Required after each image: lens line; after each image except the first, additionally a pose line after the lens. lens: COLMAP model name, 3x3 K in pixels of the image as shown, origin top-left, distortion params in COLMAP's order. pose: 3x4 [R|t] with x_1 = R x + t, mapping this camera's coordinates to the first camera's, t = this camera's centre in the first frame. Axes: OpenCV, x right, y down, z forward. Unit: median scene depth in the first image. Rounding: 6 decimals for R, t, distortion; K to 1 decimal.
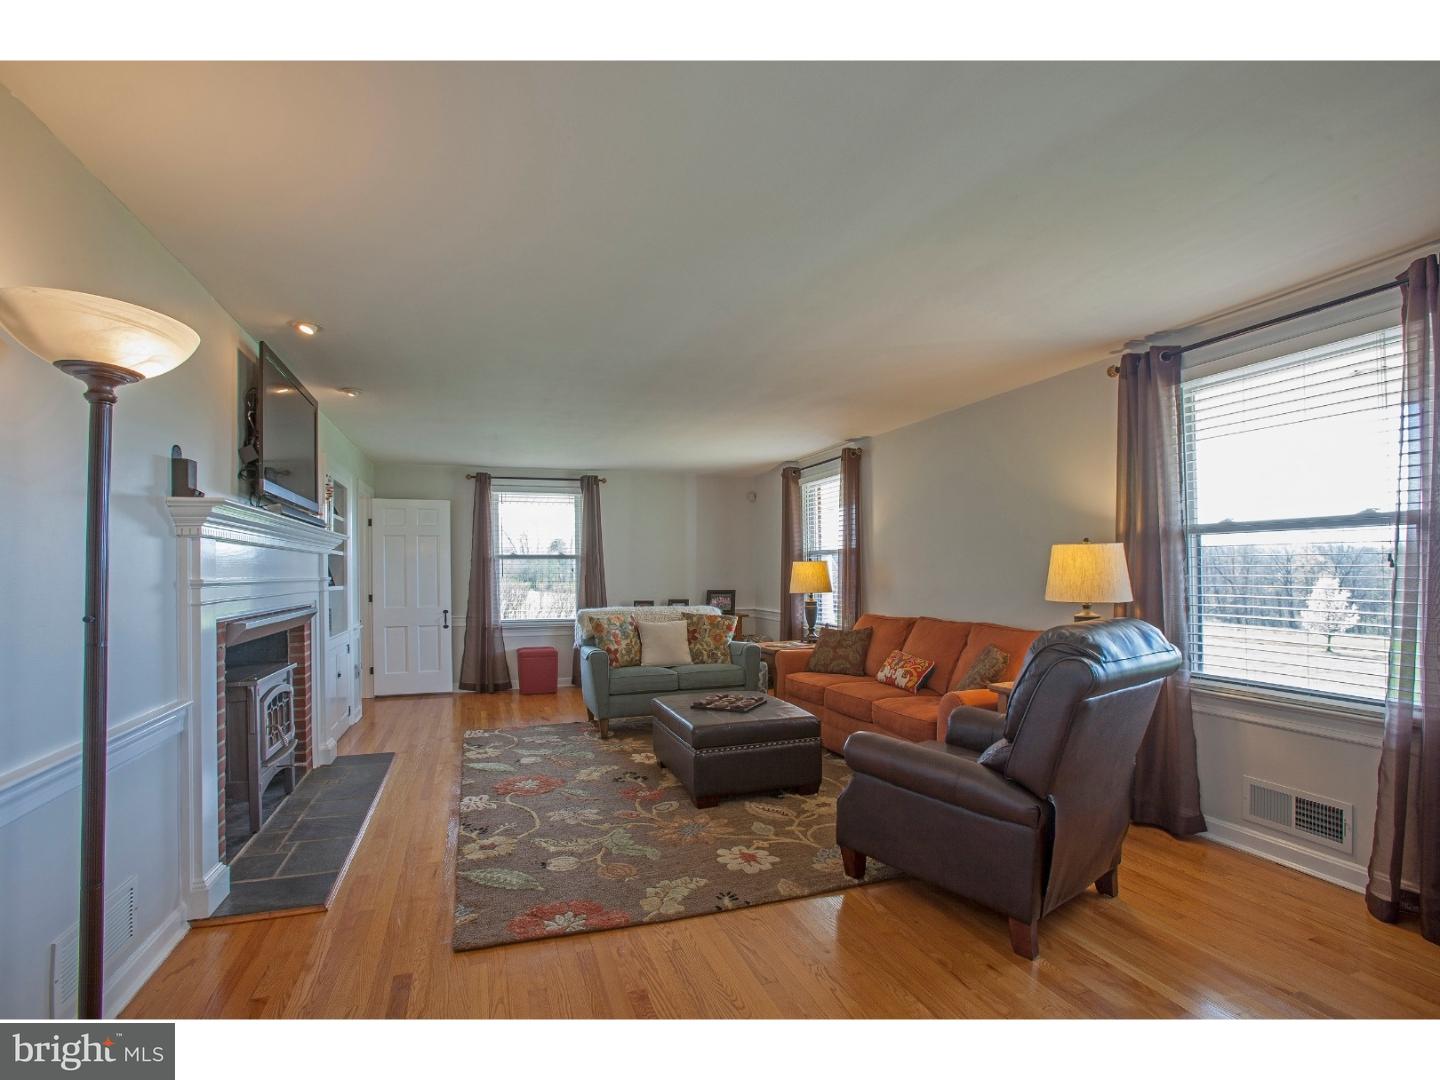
lens RADIAL K [[681.5, 0, 720.0], [0, 681.5, 540.0], [0, 0, 1]] dist [-0.060233, 0.000968]
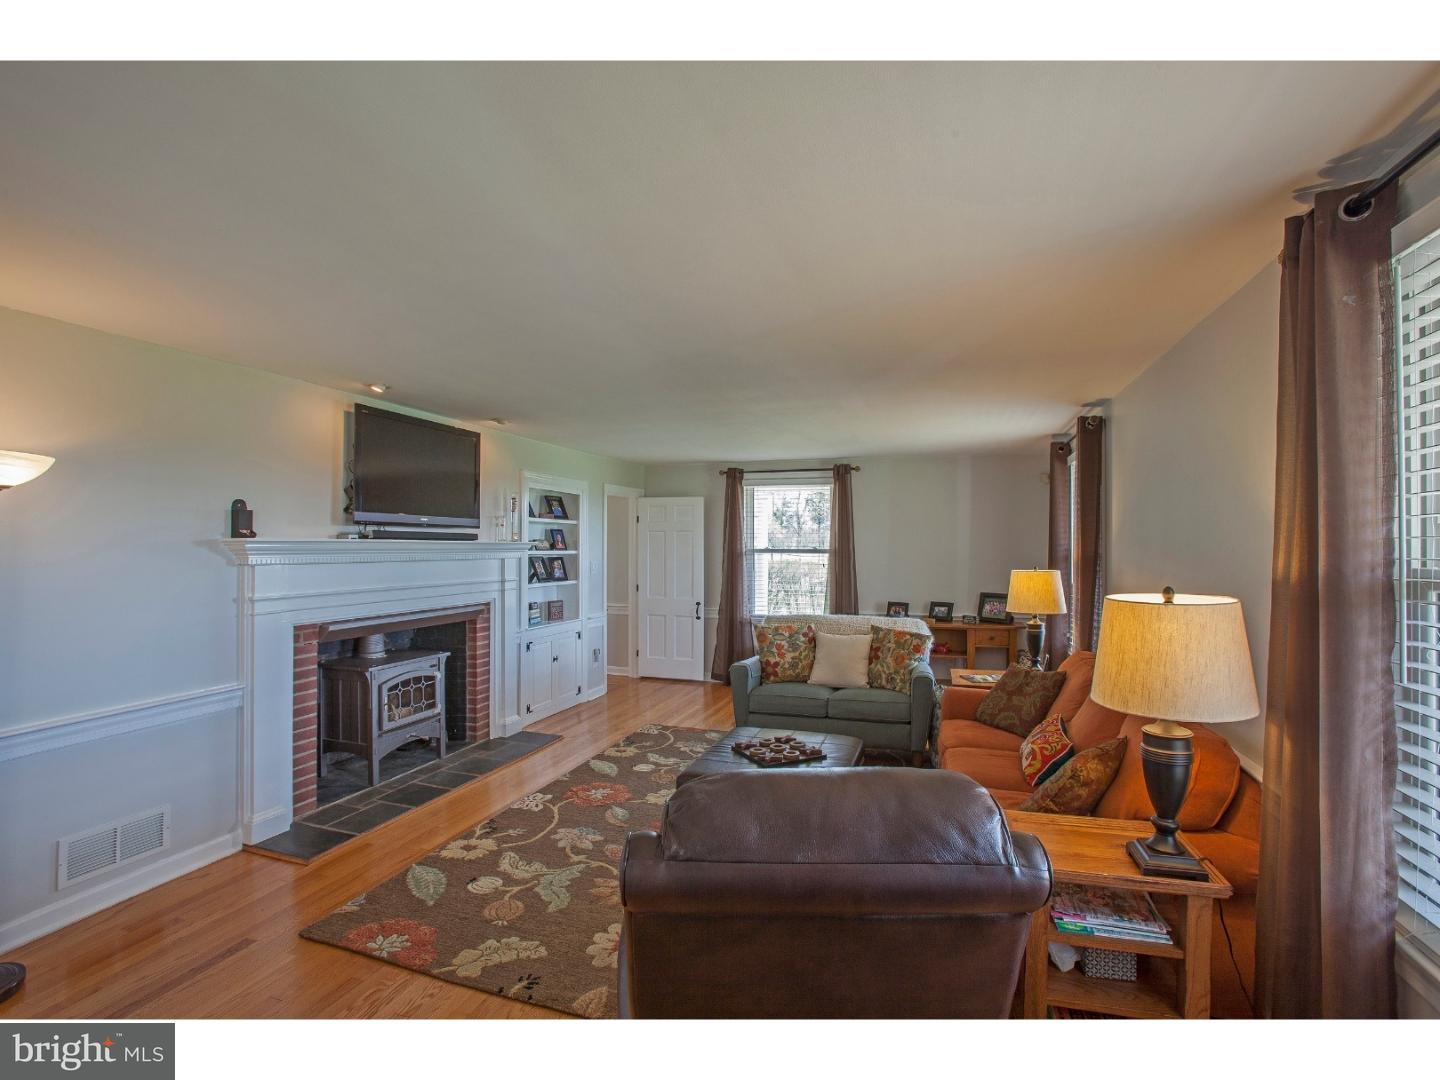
lens RADIAL K [[694.6, 0, 725.8], [0, 694.6, 512.9], [0, 0, 1]] dist [-0.074913, 0.027593]
pose [[0.792149, -0.015092, -0.610141, 0.377828], [0.018093, 0.999836, -0.001241, -0.042919], [0.610060, -0.010056, 0.792292, 0.221547]]
